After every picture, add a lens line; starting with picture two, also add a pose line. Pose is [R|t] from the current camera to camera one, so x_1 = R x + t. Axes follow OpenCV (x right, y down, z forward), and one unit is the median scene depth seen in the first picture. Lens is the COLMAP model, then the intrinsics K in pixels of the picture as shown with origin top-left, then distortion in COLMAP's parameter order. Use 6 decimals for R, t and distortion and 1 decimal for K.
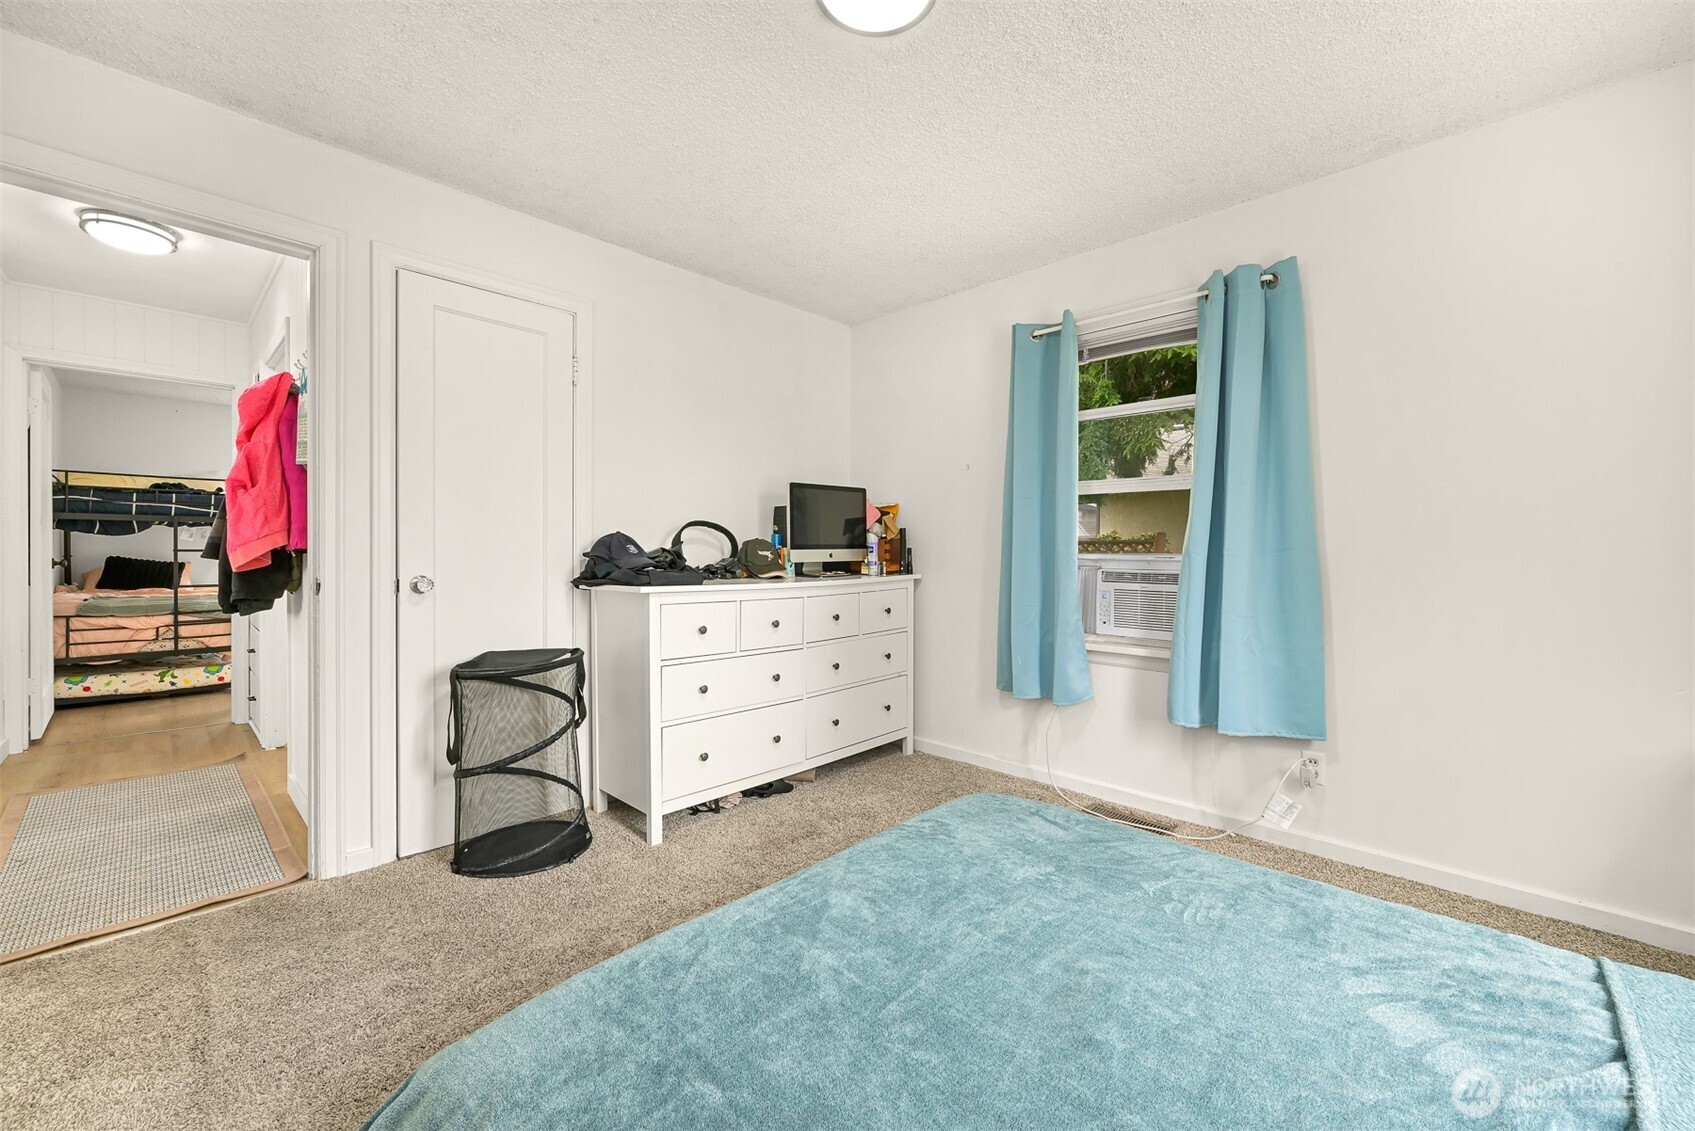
lens RADIAL K [[665.1, 0, 847.5], [0, 665.1, 565.5], [0, 0, 1]] dist [-0.000173, 0.000061]
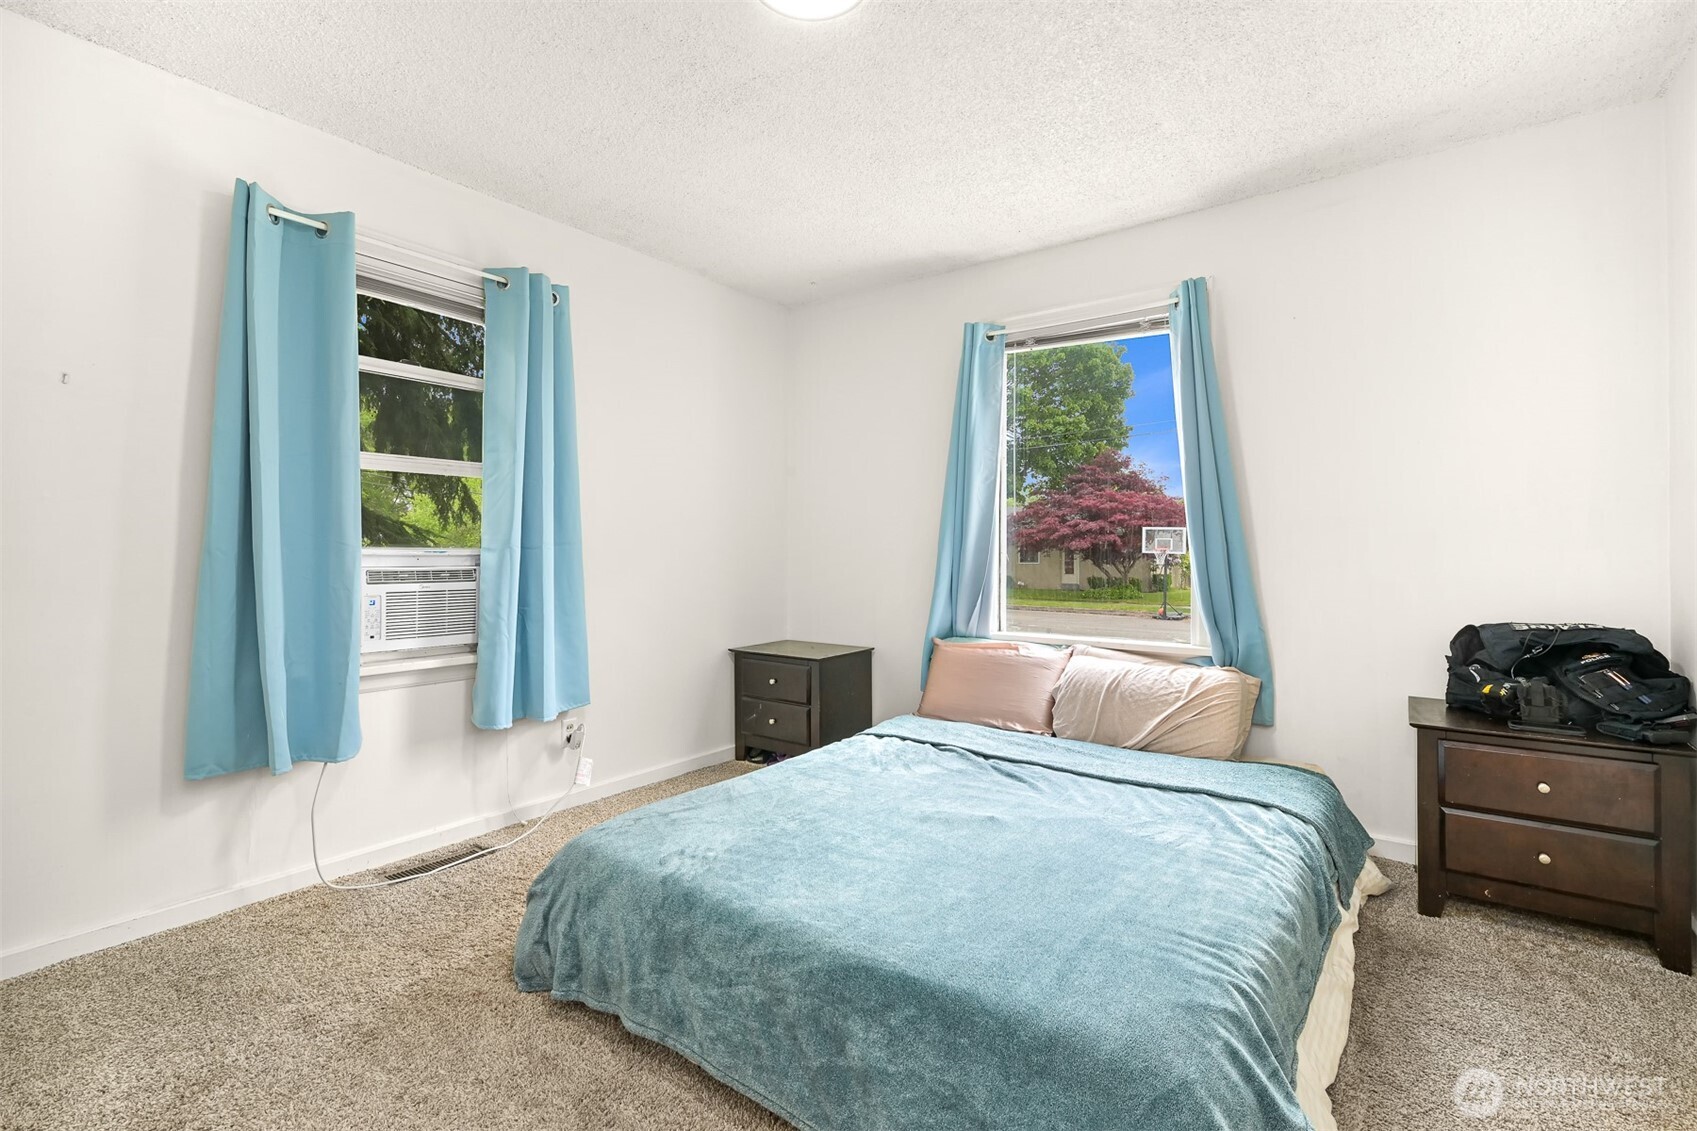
lens RADIAL K [[774.9, 0, 849.4], [0, 774.9, 547.2], [0, 0, 1]] dist [-0.001447, -0.000241]
pose [[-0.125803, -0.004678, 0.992044, -0.639788], [0.018642, 0.999801, 0.007078, -0.016130], [-0.991880, 0.019384, -0.125690, 0.629853]]
